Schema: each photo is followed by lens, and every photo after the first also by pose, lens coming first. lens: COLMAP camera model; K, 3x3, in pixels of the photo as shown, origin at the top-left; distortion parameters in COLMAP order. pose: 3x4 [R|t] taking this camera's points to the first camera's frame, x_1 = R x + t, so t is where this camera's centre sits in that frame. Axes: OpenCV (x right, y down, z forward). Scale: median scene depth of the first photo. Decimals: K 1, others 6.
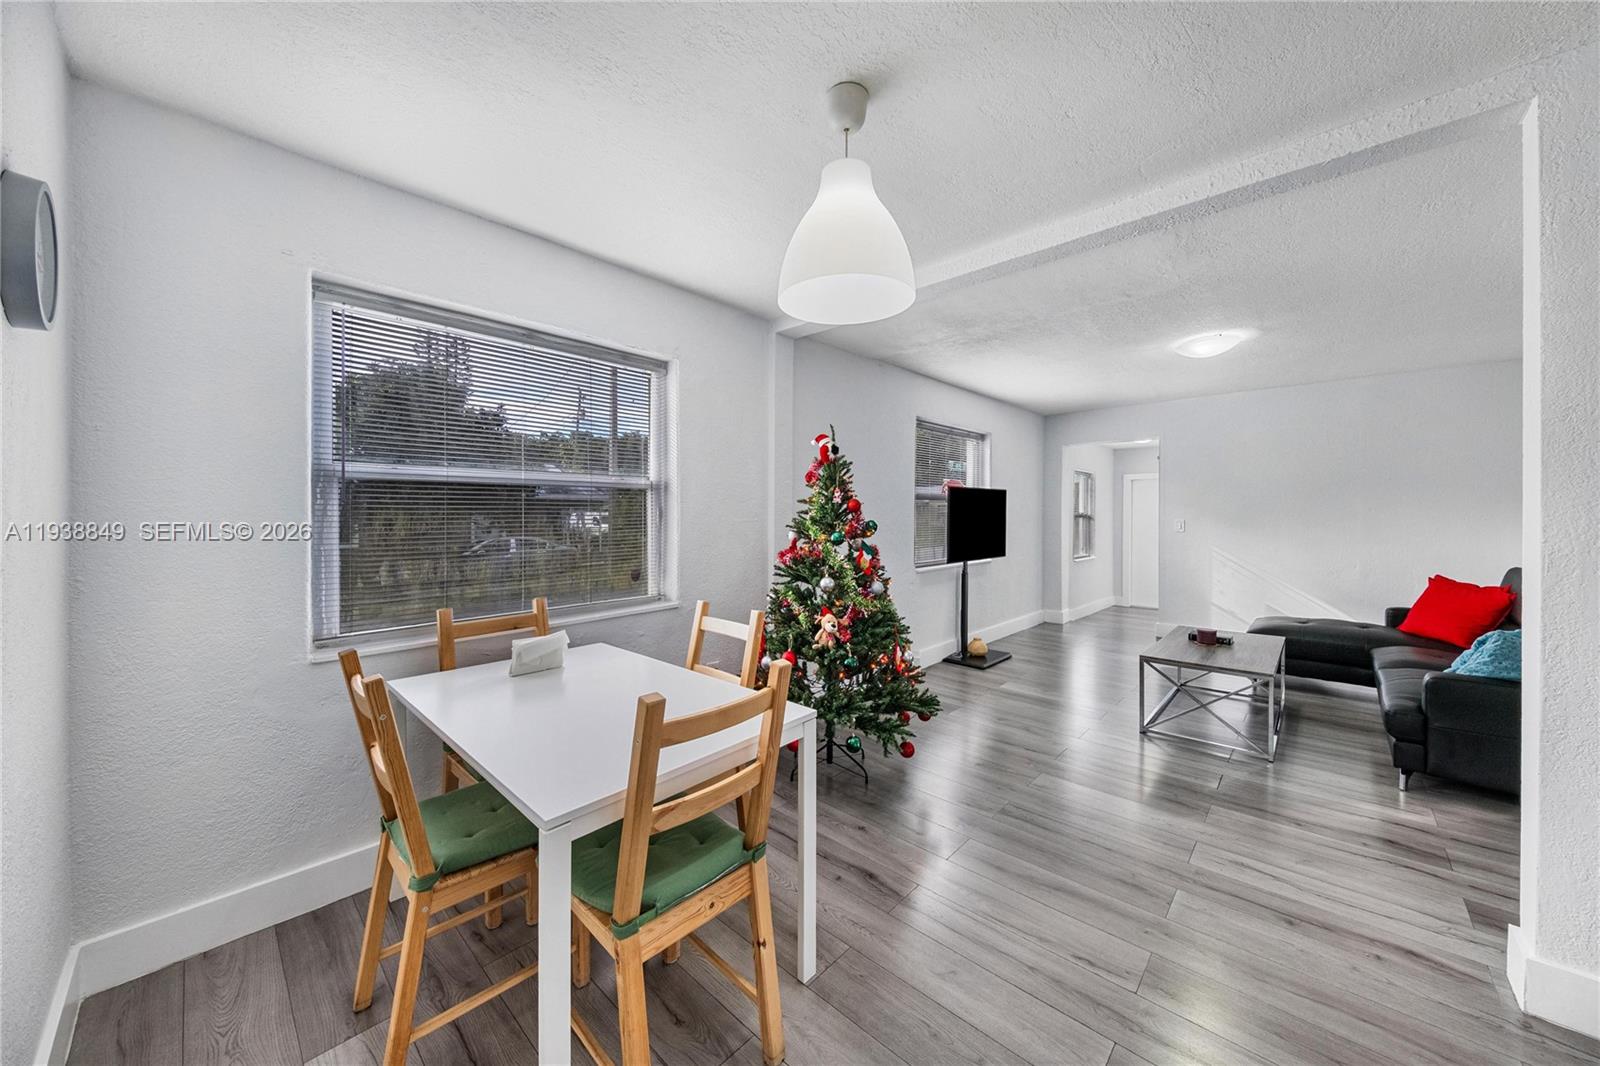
lens RADIAL K [[558.5, 0, 798.2], [0, 558.5, 514.5], [0, 0, 1]] dist [0.053827, 0.000005]
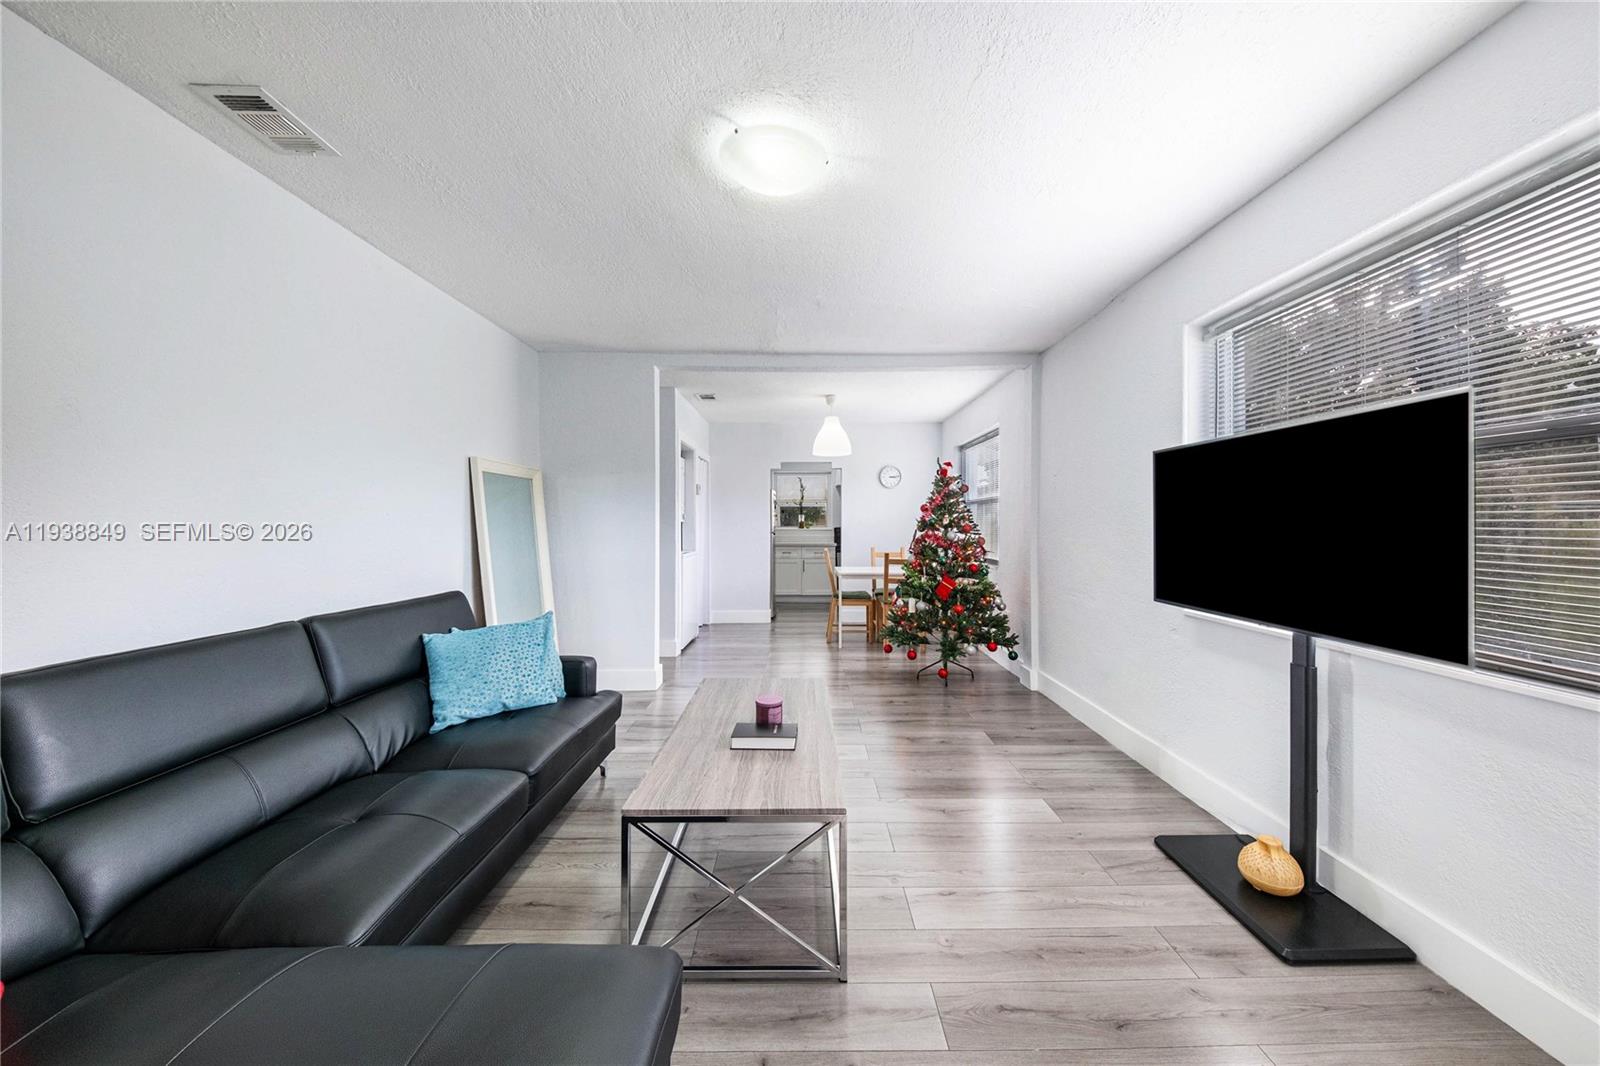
lens RADIAL K [[559.3, 0, 801.8], [0, 559.3, 523.4], [0, 0, 1]] dist [-0.029787, -0.000005]
pose [[-0.734244, 0.002122, -0.678883, 0.778474], [0.001251, 0.999998, 0.001773, 0.014159], [0.678885, 0.000452, -0.734244, 1.046900]]
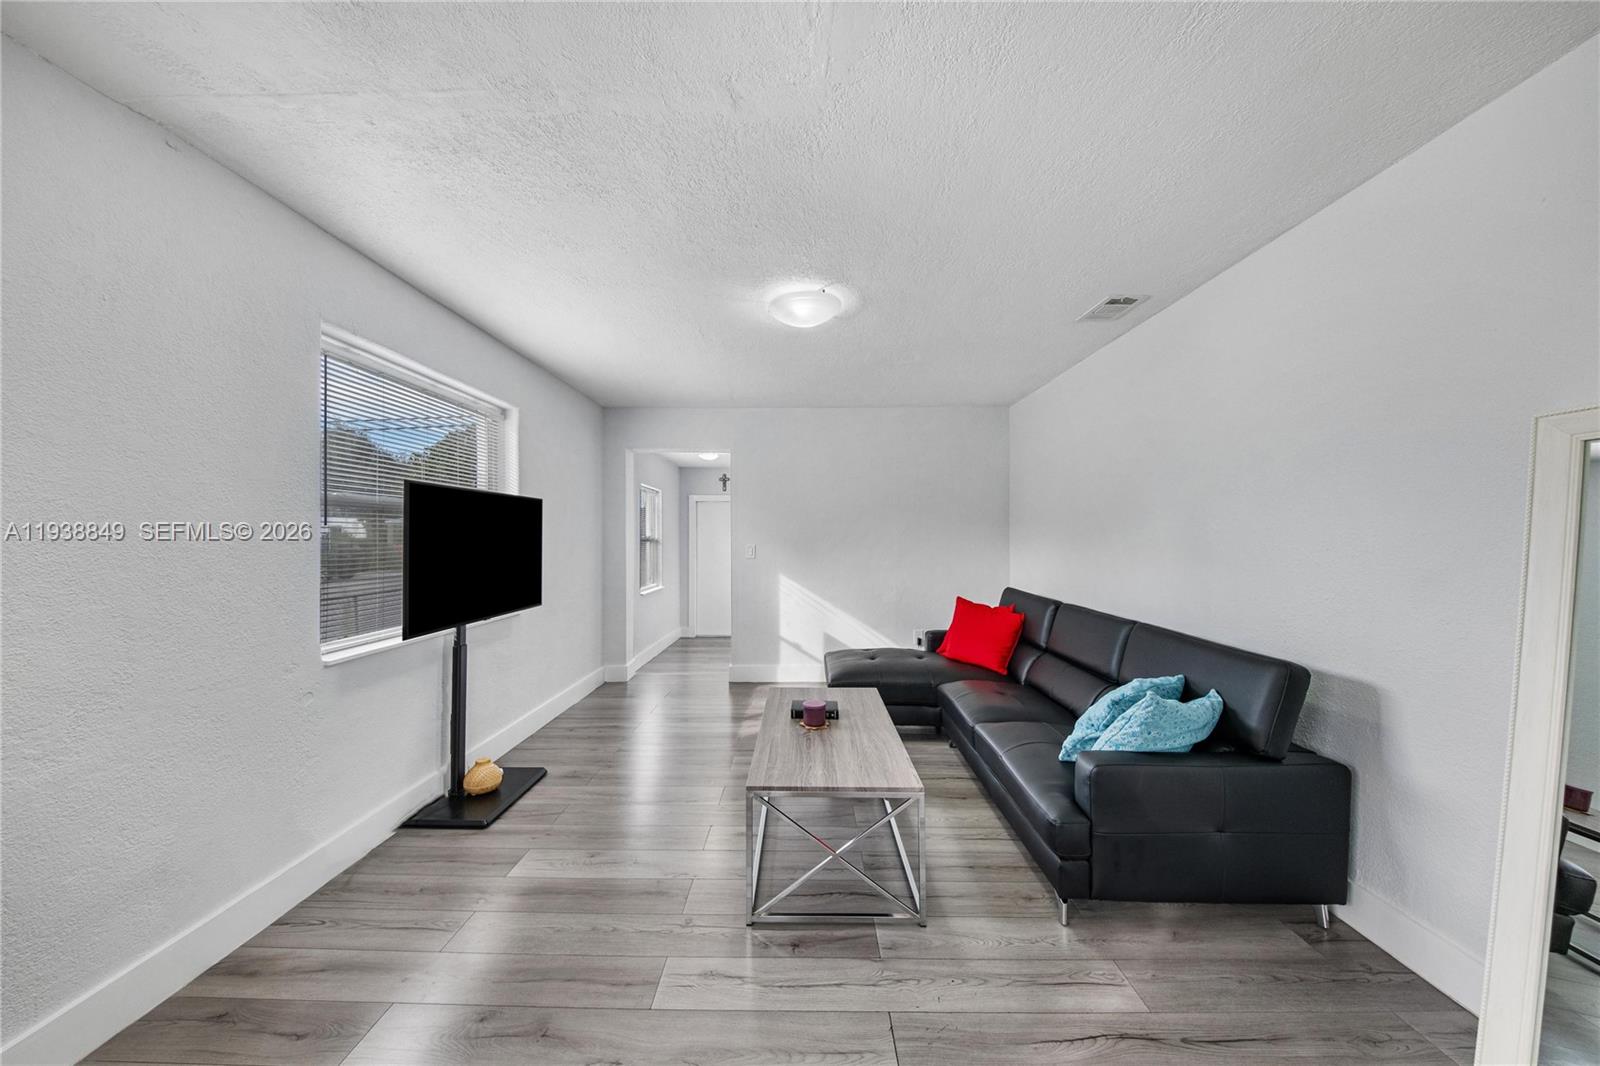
lens RADIAL K [[542.5, 0, 800.8], [0, 542.5, 537.5], [0, 0, 1]] dist [-0.000603, -0.000036]
pose [[0.737143, -0.000457, 0.675737, 0.182414], [0.001393, 0.999999, -0.000843, 0.000052], [-0.675735, 0.001563, 0.737143, 0.379278]]
